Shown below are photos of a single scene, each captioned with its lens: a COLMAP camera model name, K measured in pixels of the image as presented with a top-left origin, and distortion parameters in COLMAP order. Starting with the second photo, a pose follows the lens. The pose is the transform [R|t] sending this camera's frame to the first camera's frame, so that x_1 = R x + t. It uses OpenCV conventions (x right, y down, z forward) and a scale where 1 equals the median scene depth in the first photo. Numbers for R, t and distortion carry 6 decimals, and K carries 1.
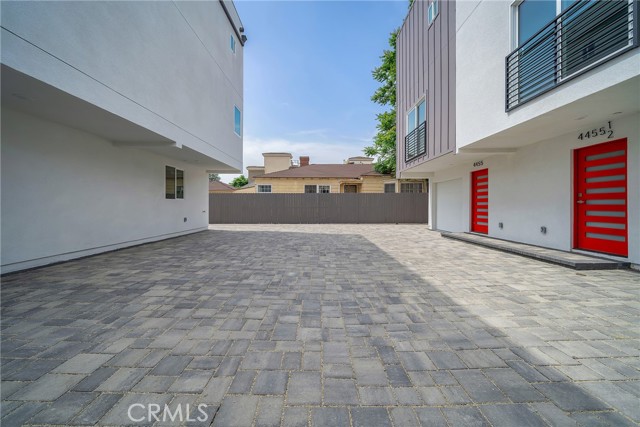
lens RADIAL K [[241.1, 0, 322.0], [0, 241.1, 205.4], [0, 0, 1]] dist [-0.003500, -0.000354]
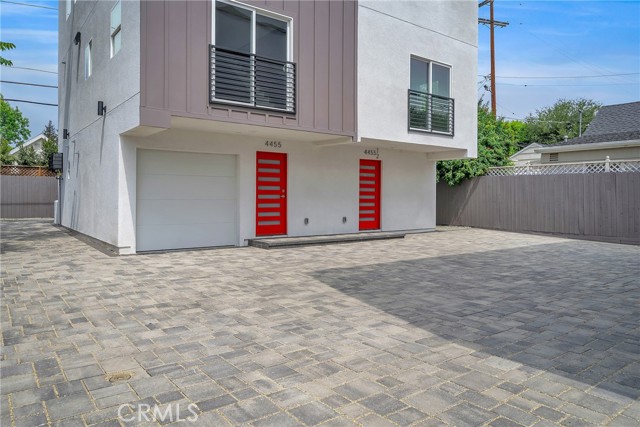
lens RADIAL K [[439.1, 0, 317.8], [0, 439.1, 193.7], [0, 0, 1]] dist [0.000997, 0.002559]
pose [[-0.591657, 0.000247, 0.806190, -0.881543], [-0.005893, 0.999972, -0.004631, -0.018651], [-0.806169, -0.007490, -0.591639, 2.752584]]
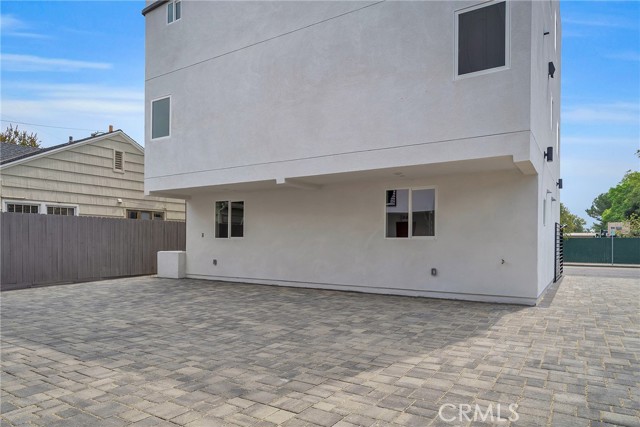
lens RADIAL K [[415.1, 0, 311.9], [0, 415.1, 241.9], [0, 0, 1]] dist [0.002515, -0.002533]
pose [[-0.557577, -0.004103, -0.830115, 0.780870], [-0.007255, 0.999974, -0.000070, -0.021706], [0.830094, 0.005984, -0.557592, 2.376187]]
